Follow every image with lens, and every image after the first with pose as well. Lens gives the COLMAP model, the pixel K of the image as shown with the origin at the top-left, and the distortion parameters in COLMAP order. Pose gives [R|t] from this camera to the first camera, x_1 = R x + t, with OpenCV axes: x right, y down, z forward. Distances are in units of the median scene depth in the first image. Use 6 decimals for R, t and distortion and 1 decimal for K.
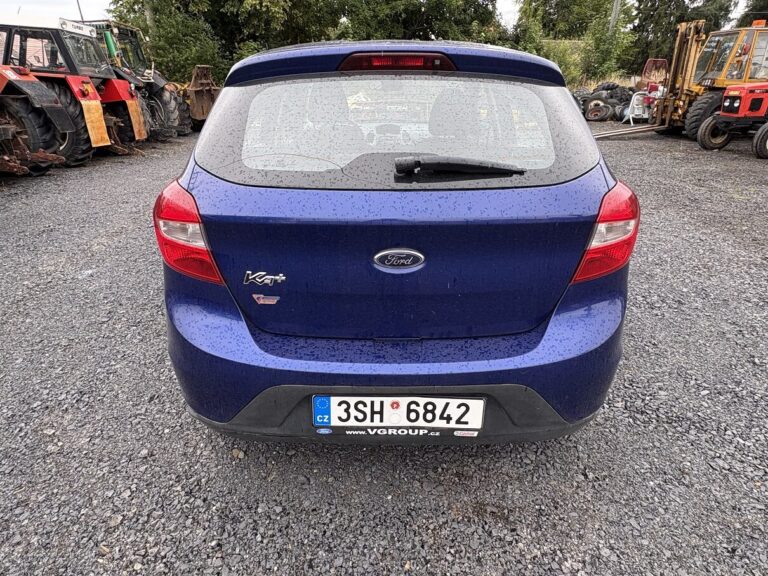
lens RADIAL K [[432.2, 0, 379.0], [0, 432.2, 290.6], [0, 0, 1]] dist [0.001925, -0.001843]
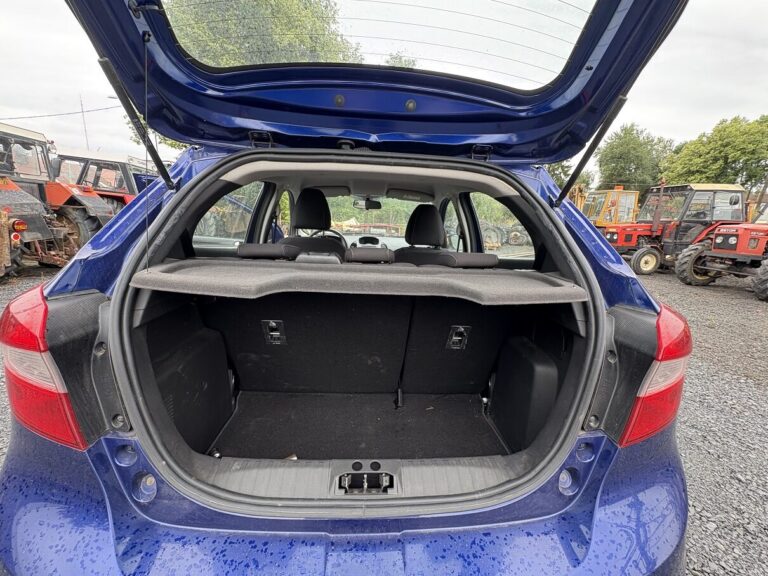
lens RADIAL K [[314.4, 0, 384.0], [0, 314.4, 288.0], [0, 0, 1]] dist [-0.001487, -0.000349]
pose [[0.997527, 0.031789, 0.062686, 0.004246], [-0.017029, 0.974611, -0.223256, -0.019866], [-0.068192, 0.221636, 0.972742, 0.067487]]
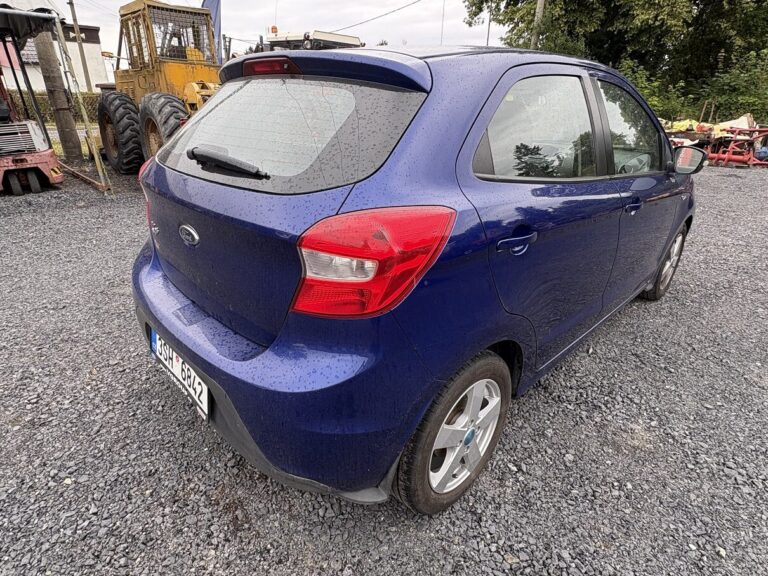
lens RADIAL K [[432.2, 0, 379.0], [0, 432.2, 290.6], [0, 0, 1]] dist [0.001925, -0.001843]
pose [[0.689104, 0.304968, -0.657366, 0.164021], [-0.330691, 0.939514, 0.089207, -0.027682], [0.644810, 0.155912, 0.748272, 0.066058]]
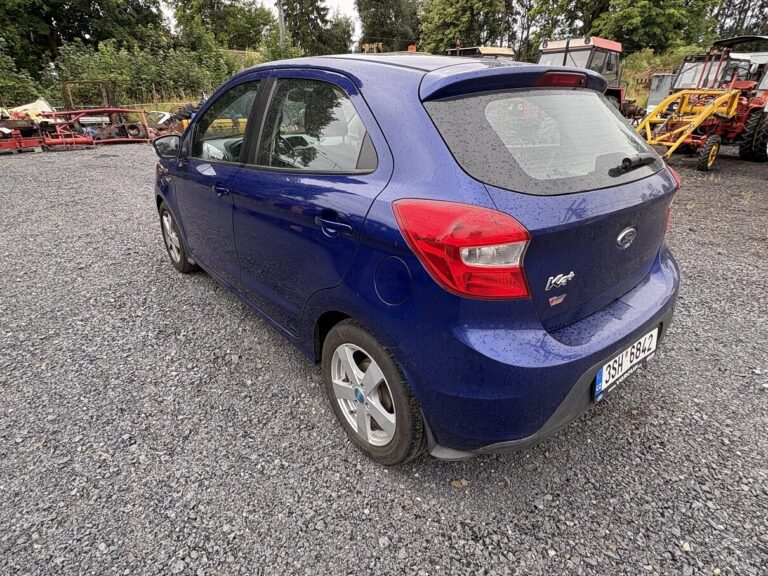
lens RADIAL K [[432.2, 0, 379.0], [0, 432.2, 290.6], [0, 0, 1]] dist [0.001925, -0.001843]
pose [[0.771069, -0.260593, 0.580986, -0.175032], [0.269023, 0.960310, 0.073694, -0.028603], [-0.577131, 0.099476, 0.810571, 0.056003]]
